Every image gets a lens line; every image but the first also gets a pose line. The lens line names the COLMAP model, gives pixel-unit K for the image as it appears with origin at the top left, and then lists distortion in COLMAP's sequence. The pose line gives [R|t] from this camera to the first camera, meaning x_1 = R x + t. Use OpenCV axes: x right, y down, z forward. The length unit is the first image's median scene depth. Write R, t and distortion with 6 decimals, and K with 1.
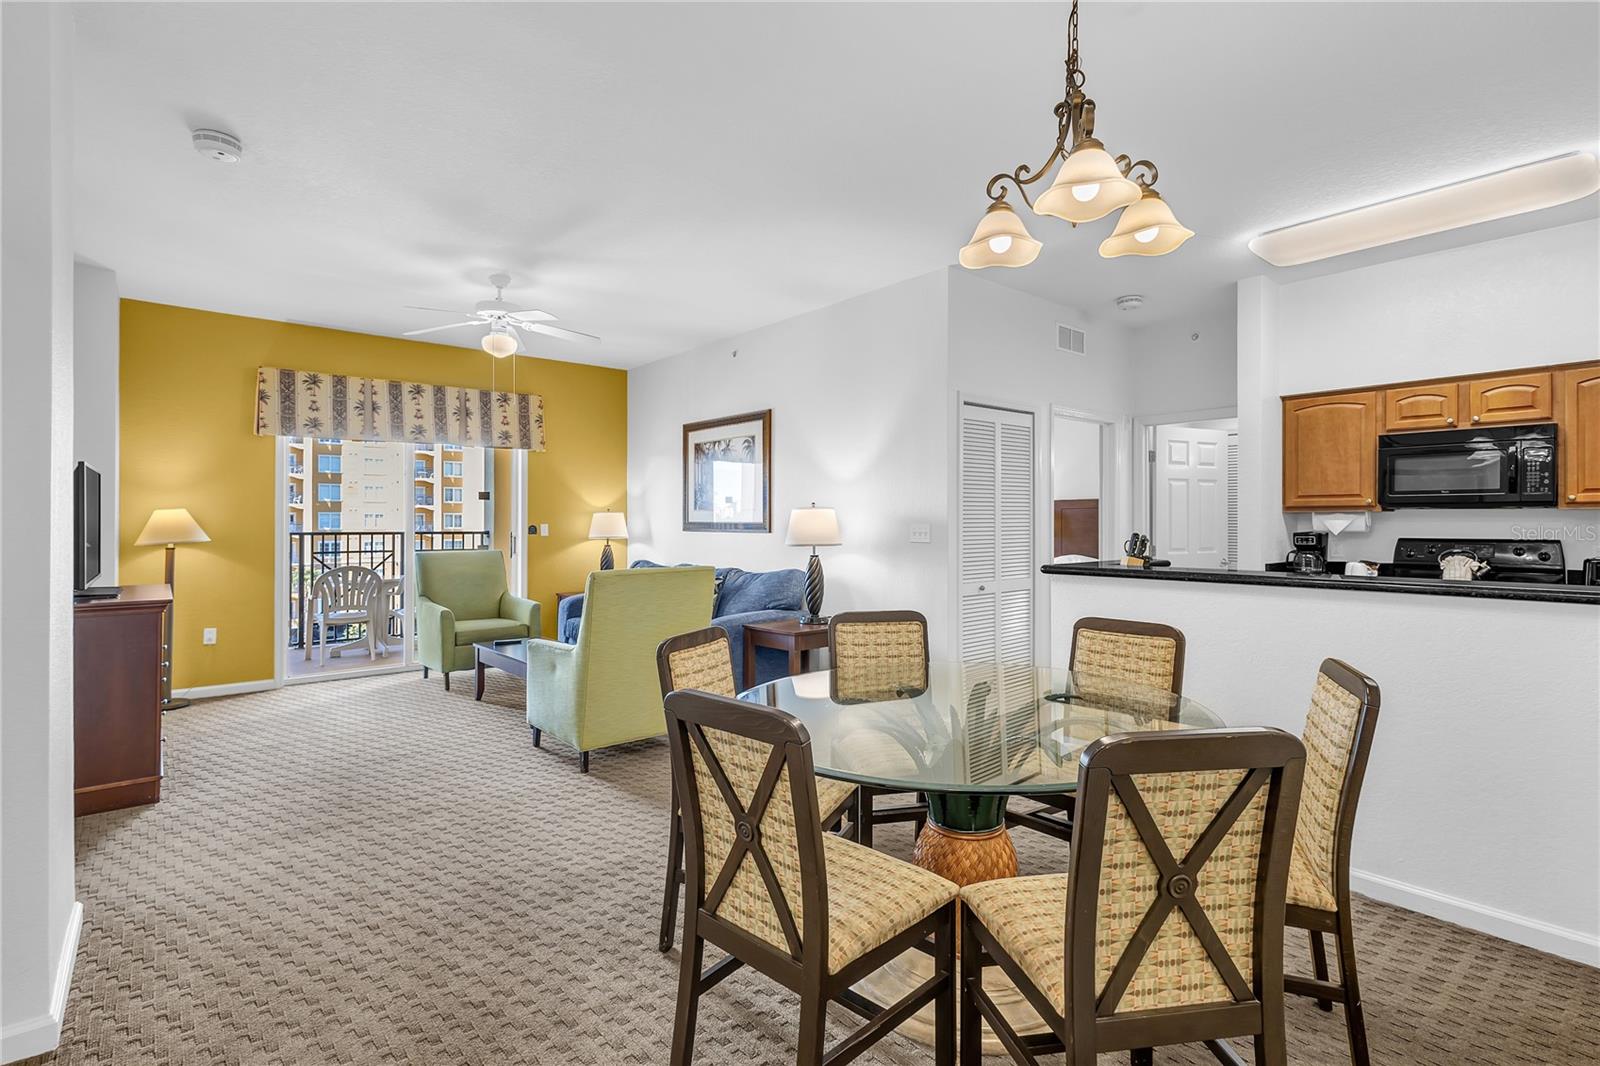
lens RADIAL K [[755.7, 0, 803.8], [0, 755.7, 526.1], [0, 0, 1]] dist [0.004029, -0.001431]
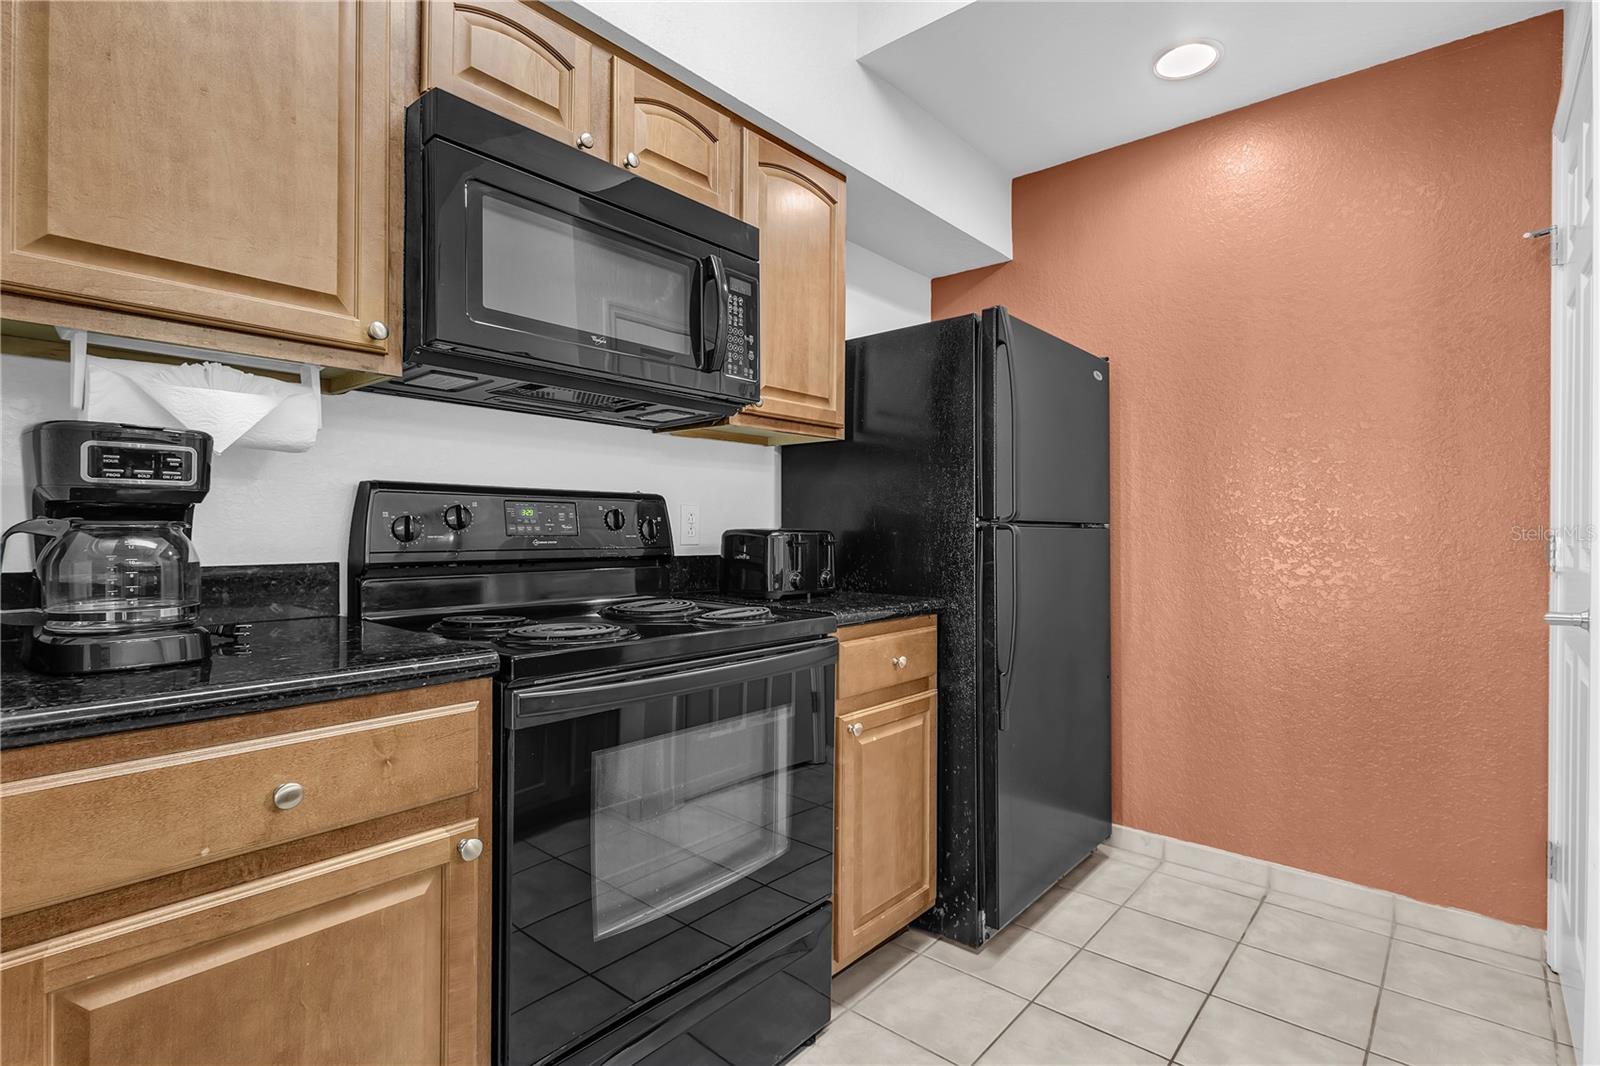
lens RADIAL K [[755.7, 0, 806.9], [0, 755.7, 529.8], [0, 0, 1]] dist [0.004029, -0.001431]
pose [[-0.149457, -0.002115, 0.988766, 0.373832], [-0.000450, 0.999998, 0.002071, 0.029099], [-0.988768, -0.000136, -0.149458, 0.718021]]
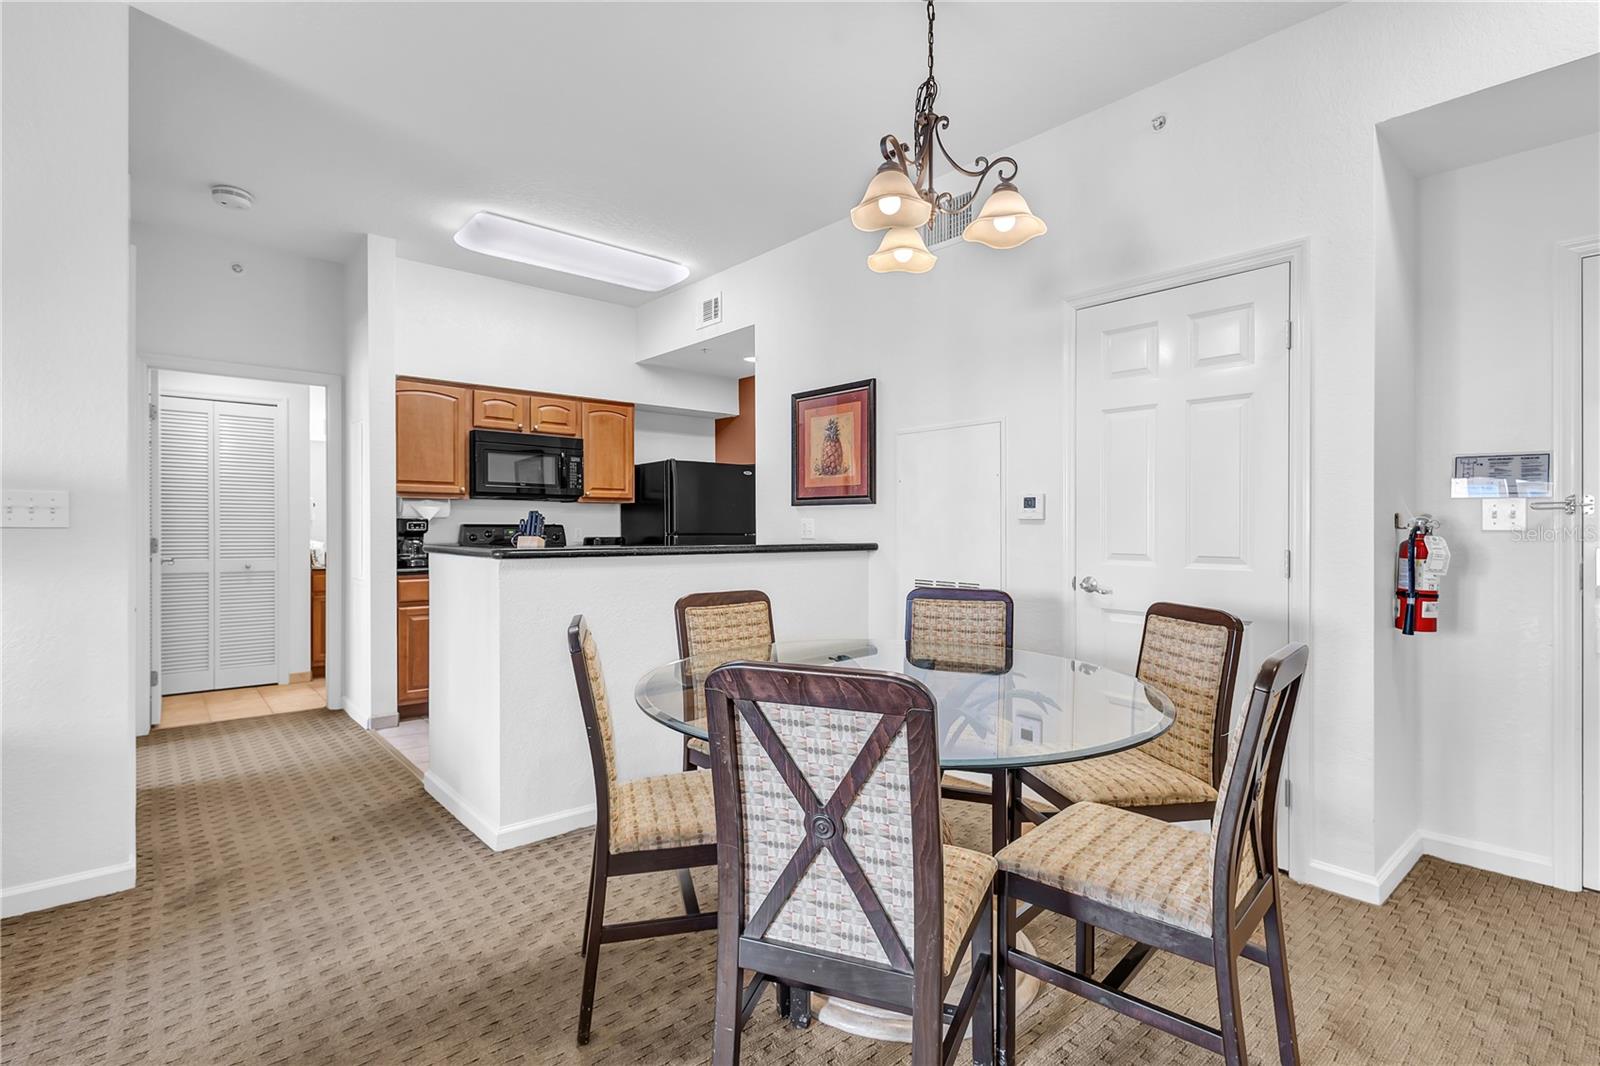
lens RADIAL K [[755.7, 0, 810.7], [0, 755.7, 531.4], [0, 0, 1]] dist [0.004029, -0.001431]
pose [[-0.007128, -0.004574, 0.999964, -0.270863], [0.000758, 0.999989, 0.004579, 0.018053], [-0.999974, 0.000790, -0.007124, 0.411199]]
